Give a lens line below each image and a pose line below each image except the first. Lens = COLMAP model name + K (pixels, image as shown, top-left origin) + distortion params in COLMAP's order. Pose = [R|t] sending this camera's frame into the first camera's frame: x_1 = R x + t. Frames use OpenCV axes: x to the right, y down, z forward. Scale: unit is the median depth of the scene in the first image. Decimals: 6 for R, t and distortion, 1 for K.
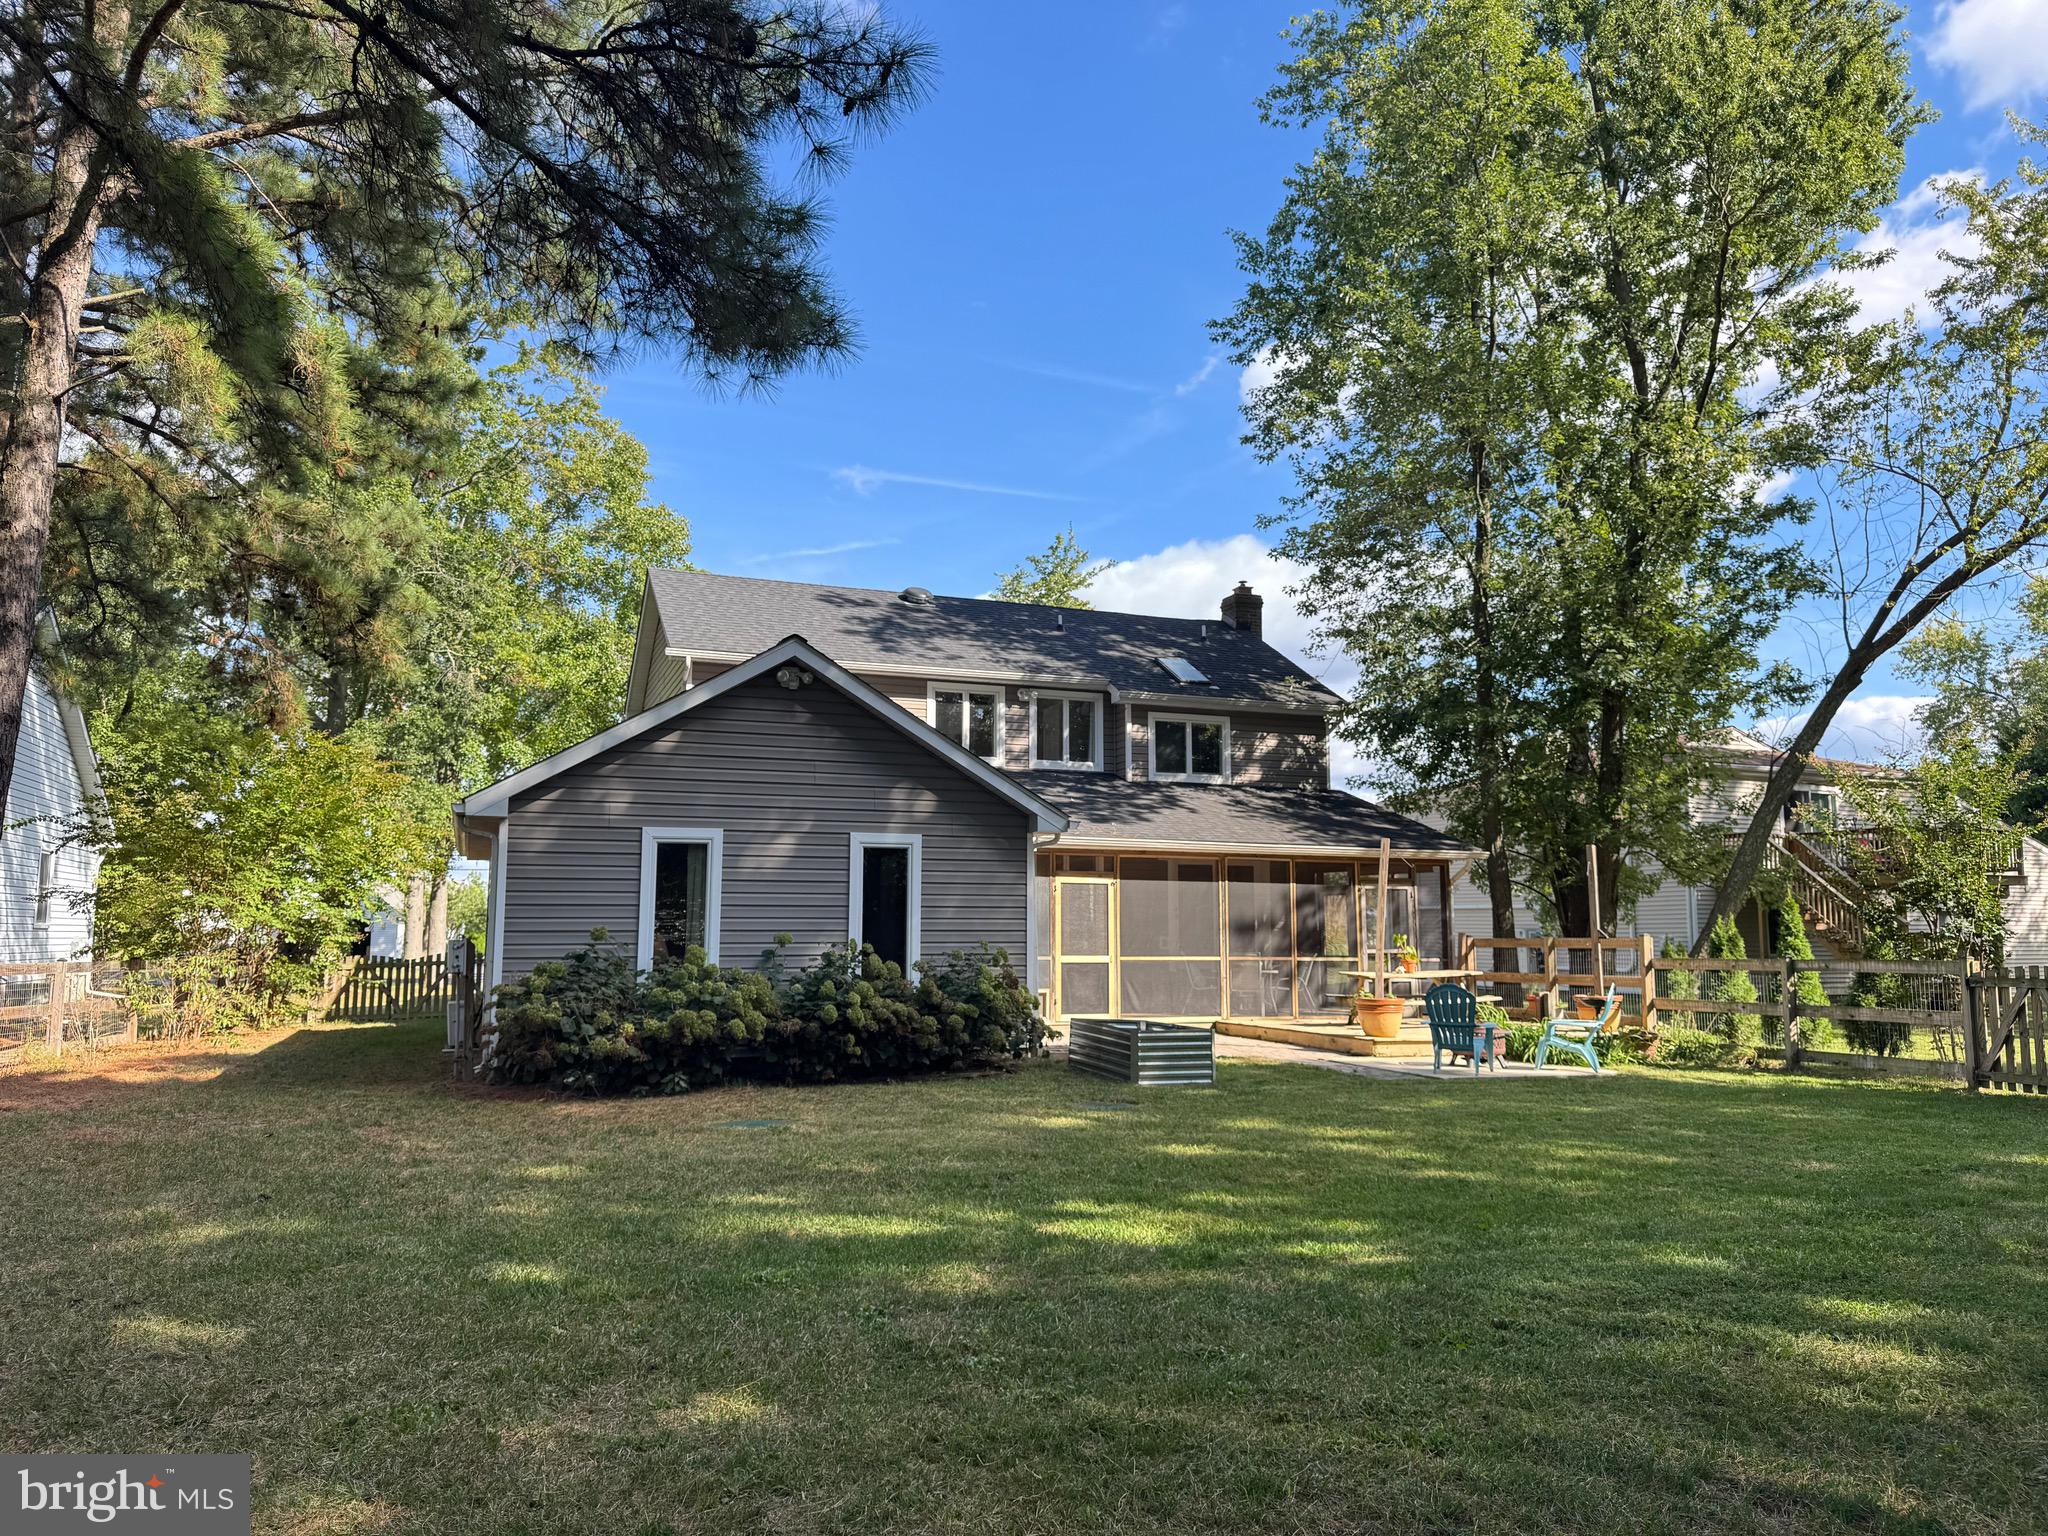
lens RADIAL K [[1441.8, 0, 1023.5], [0, 1441.8, 767.8], [0, 0, 1]] dist [0.072015, -0.005772]
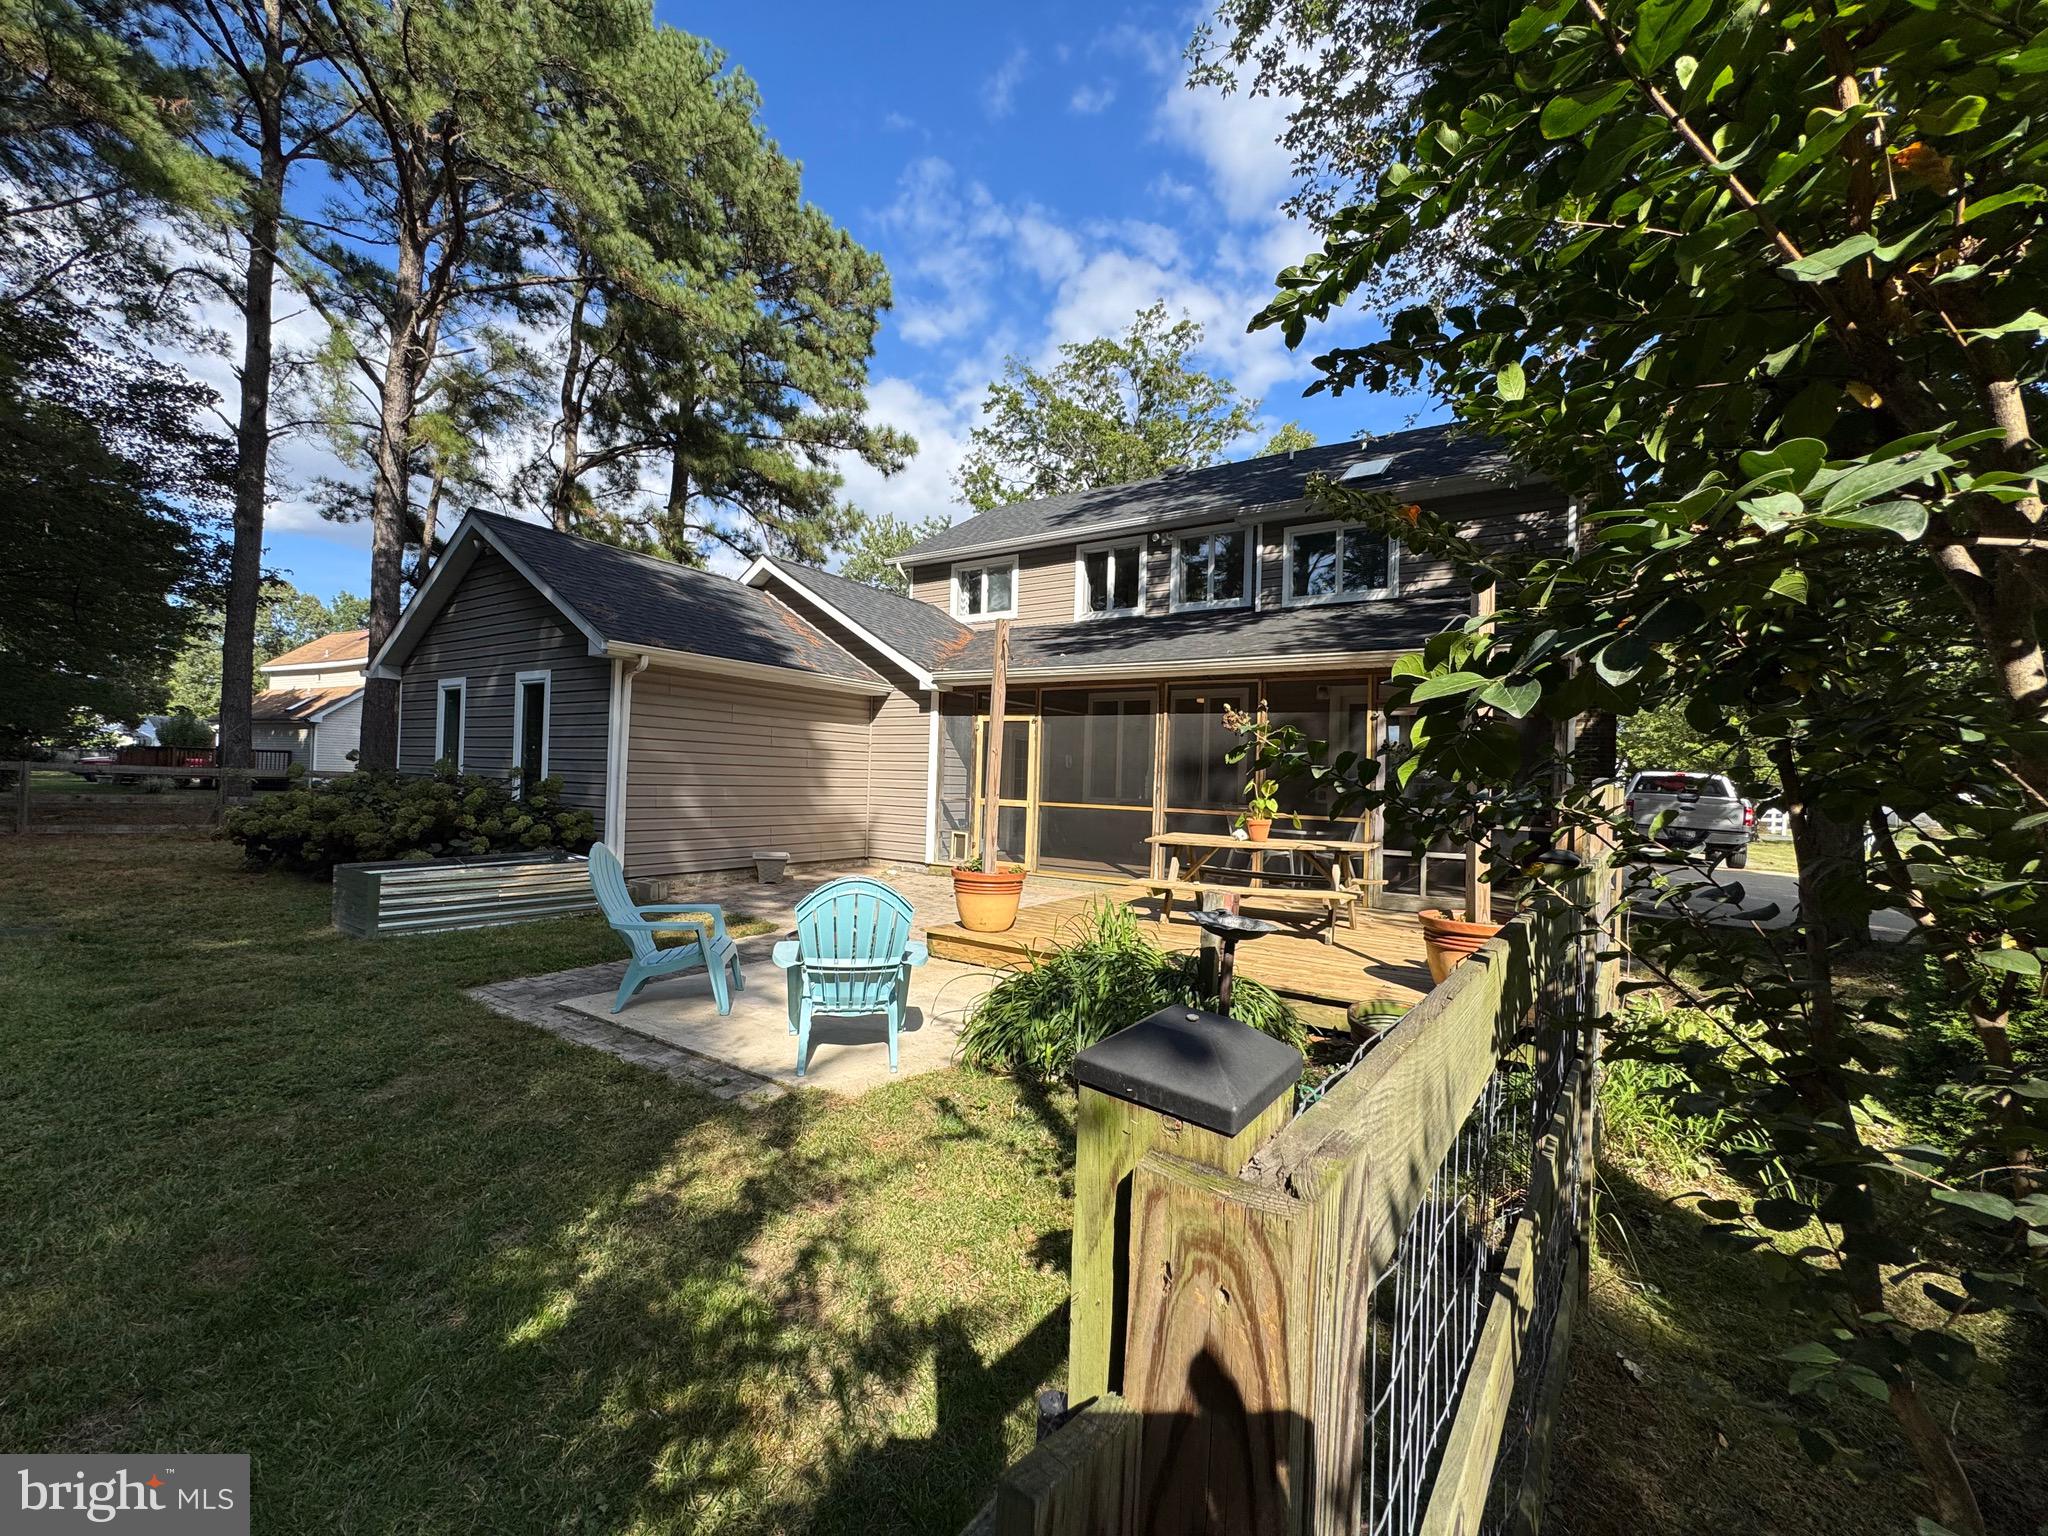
lens RADIAL K [[829.7, 0, 1026.2], [0, 829.7, 767.1], [0, 0, 1]] dist [0.008496, -0.000014]
pose [[0.583827, 0.003174, -0.811872, 0.405556], [0.064718, 0.996628, 0.050436, 0.069915], [0.809294, -0.081989, 0.581653, 0.583587]]
